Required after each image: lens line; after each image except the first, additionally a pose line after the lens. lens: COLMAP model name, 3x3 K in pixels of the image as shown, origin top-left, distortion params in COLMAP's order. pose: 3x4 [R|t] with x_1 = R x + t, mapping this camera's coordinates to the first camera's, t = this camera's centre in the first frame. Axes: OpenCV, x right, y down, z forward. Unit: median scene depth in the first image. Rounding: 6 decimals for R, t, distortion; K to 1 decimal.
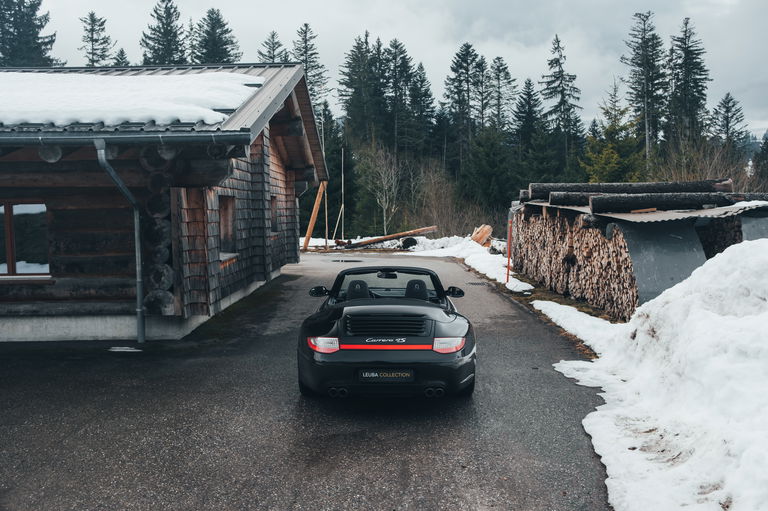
lens RADIAL K [[735.5, 0, 383.0], [0, 735.5, 259.0], [0, 0, 1]] dist [-0.078558, 0.193791]
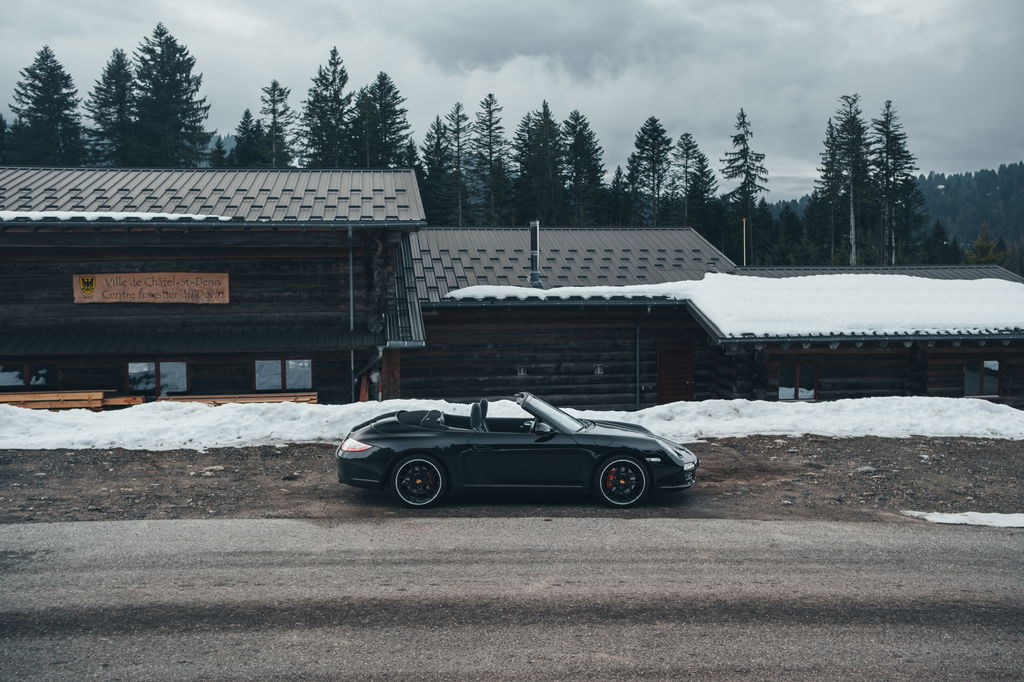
lens RADIAL K [[980.7, 0, 510.7], [0, 980.7, 345.7], [0, 0, 1]] dist [-0.078558, 0.193791]
pose [[0.989985, -0.003343, 0.141132, -0.252210], [0.003882, 0.999986, -0.003544, -0.012652], [-0.141118, 0.004056, 0.989984, -0.175890]]
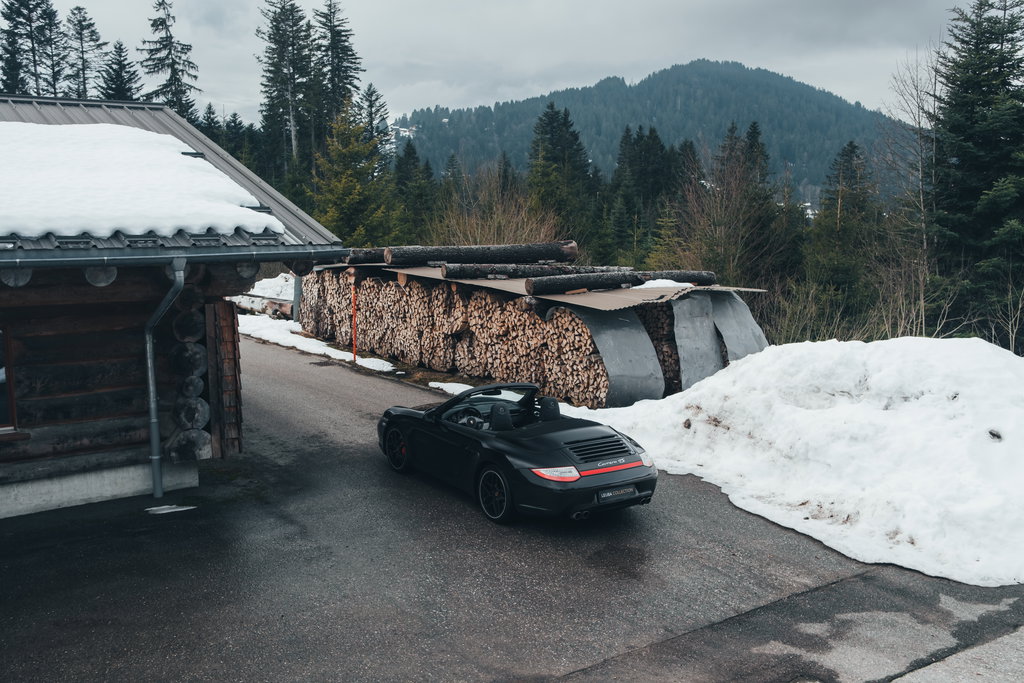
lens RADIAL K [[980.7, 0, 510.7], [0, 980.7, 346.2], [0, 0, 1]] dist [-0.078558, 0.193791]
pose [[0.817494, -0.070379, 0.571620, -0.065675], [0.032745, 0.996580, 0.075872, -0.012635], [-0.575005, -0.043307, 0.817003, -0.008919]]
